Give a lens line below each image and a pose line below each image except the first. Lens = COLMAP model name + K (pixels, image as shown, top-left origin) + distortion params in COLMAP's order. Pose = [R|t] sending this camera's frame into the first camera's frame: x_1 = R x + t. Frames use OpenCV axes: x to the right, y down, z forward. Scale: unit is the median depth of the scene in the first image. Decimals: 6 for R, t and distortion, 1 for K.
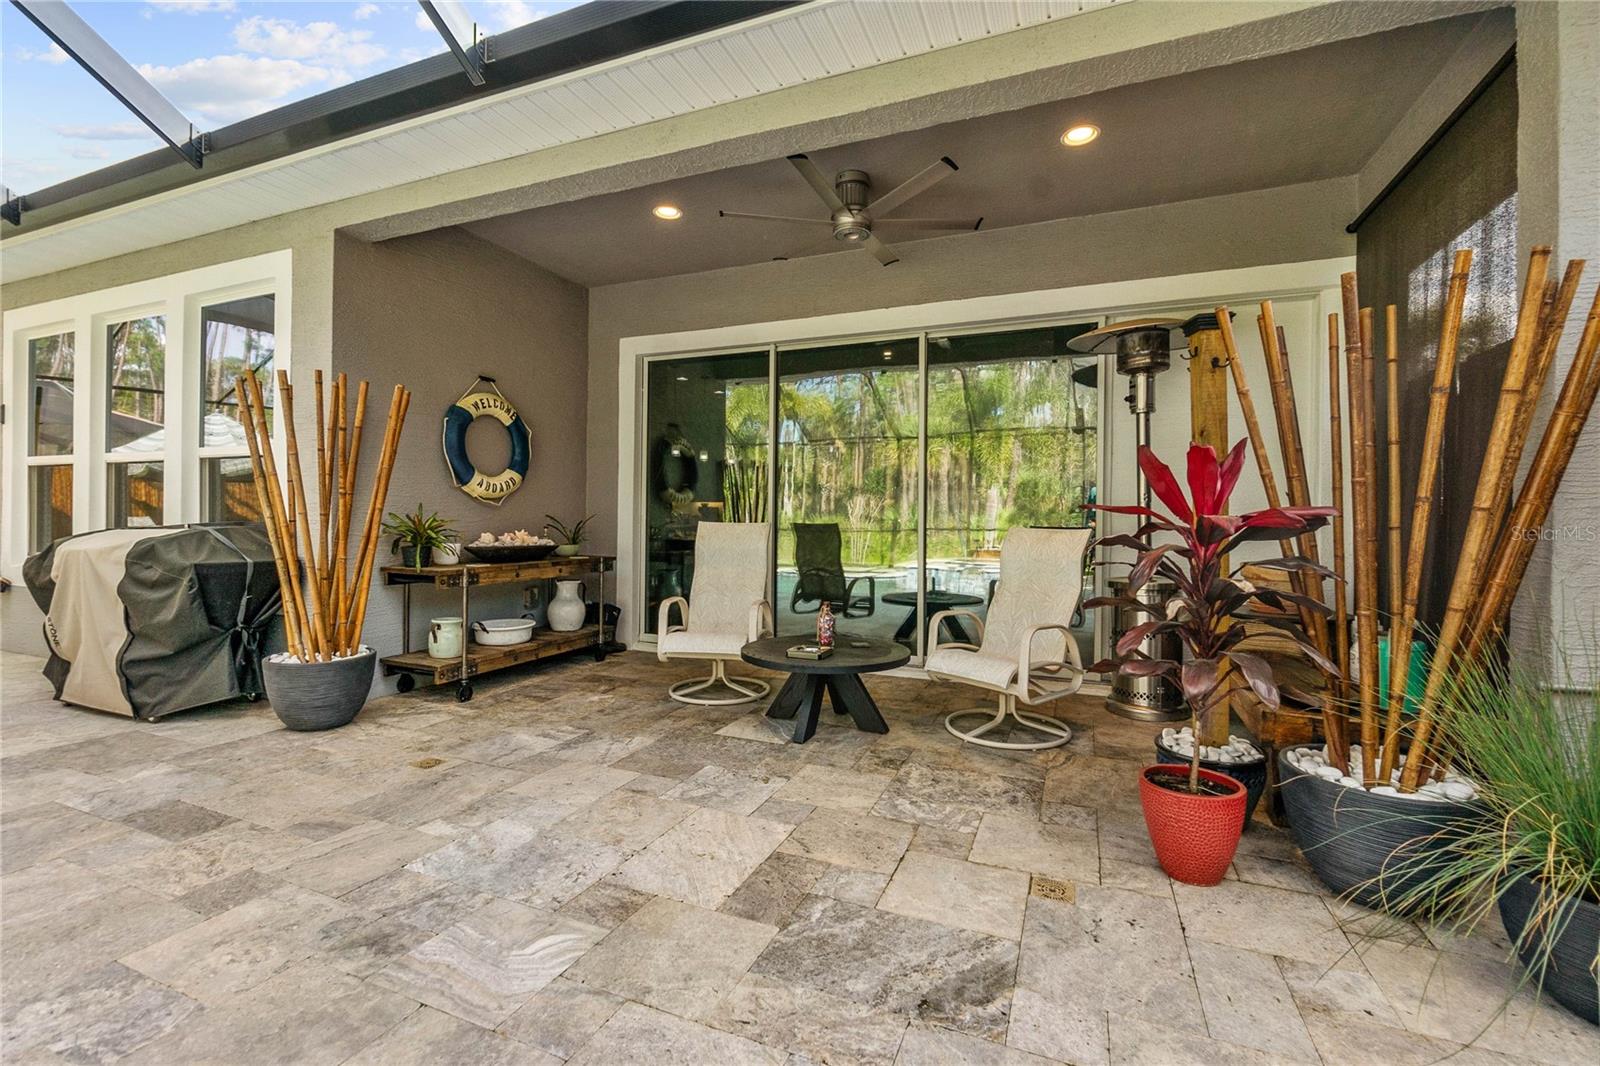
lens RADIAL K [[688.7, 0, 800.0], [0, 688.7, 526.0], [0, 0, 1]] dist [-0.004609, 0.000942]
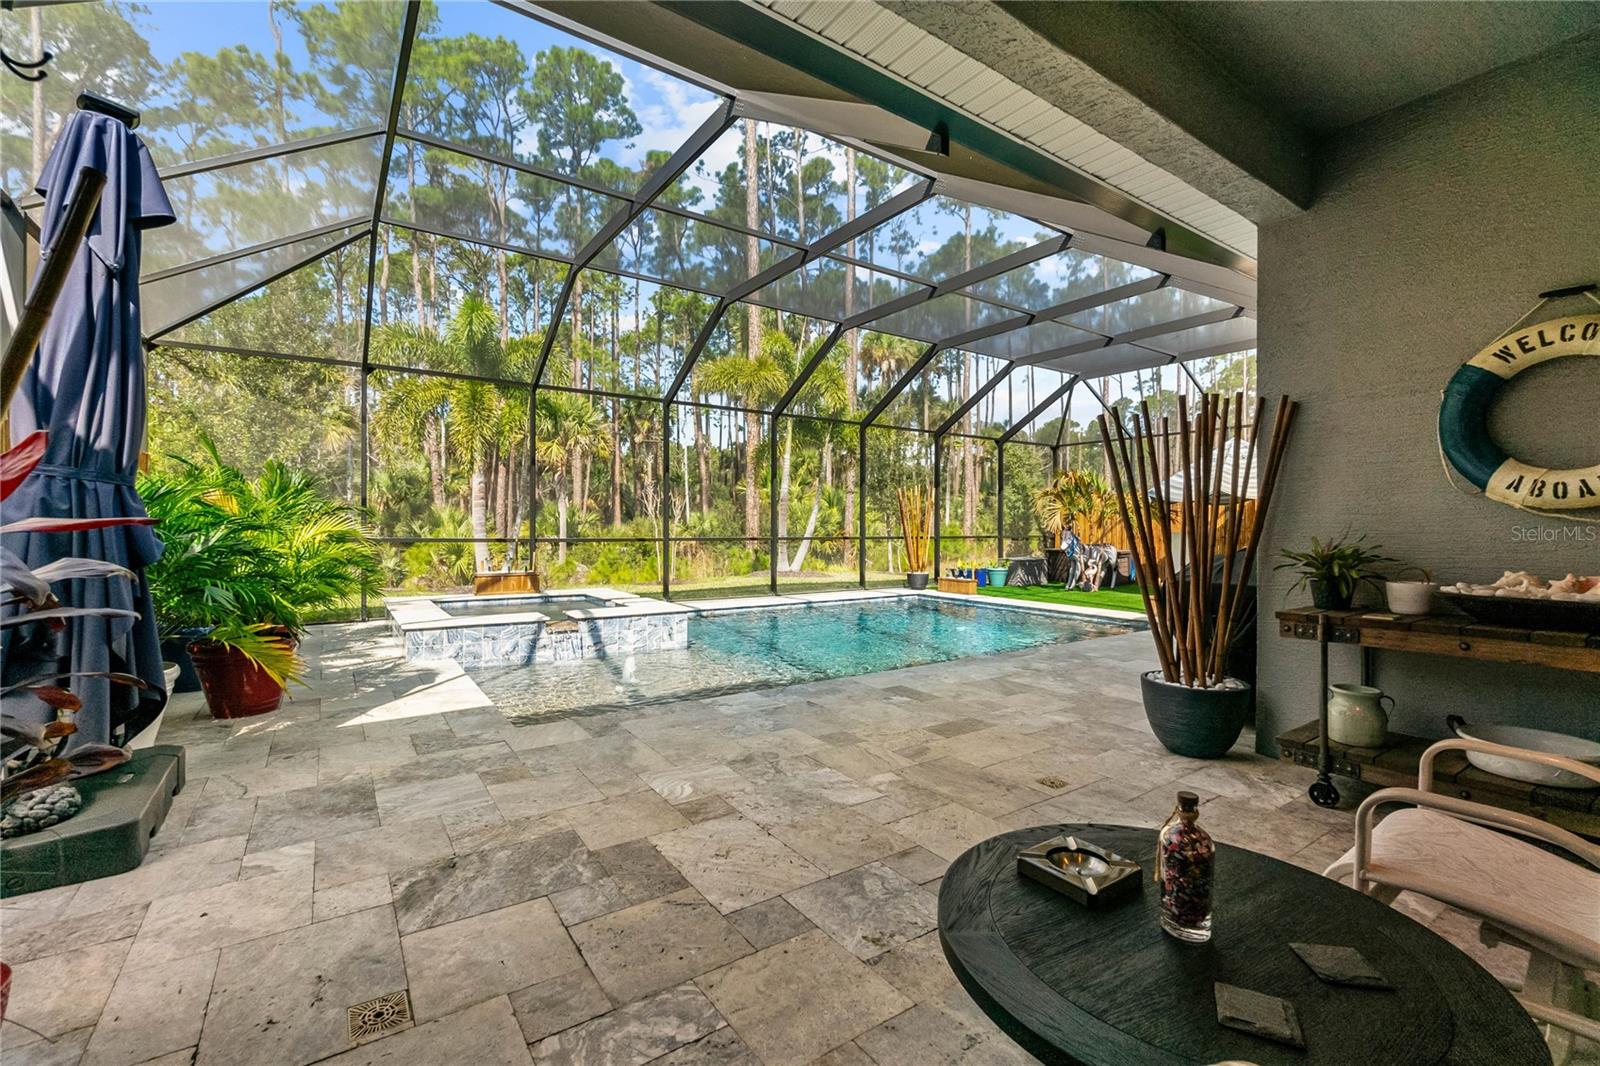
lens RADIAL K [[688.7, 0, 797.5], [0, 688.7, 525.9], [0, 0, 1]] dist [-0.004609, 0.000942]
pose [[-0.548489, -0.017355, -0.835978, 0.715570], [-0.017626, 0.999802, -0.009192, -0.025066], [0.835972, 0.009693, -0.548686, 1.695720]]
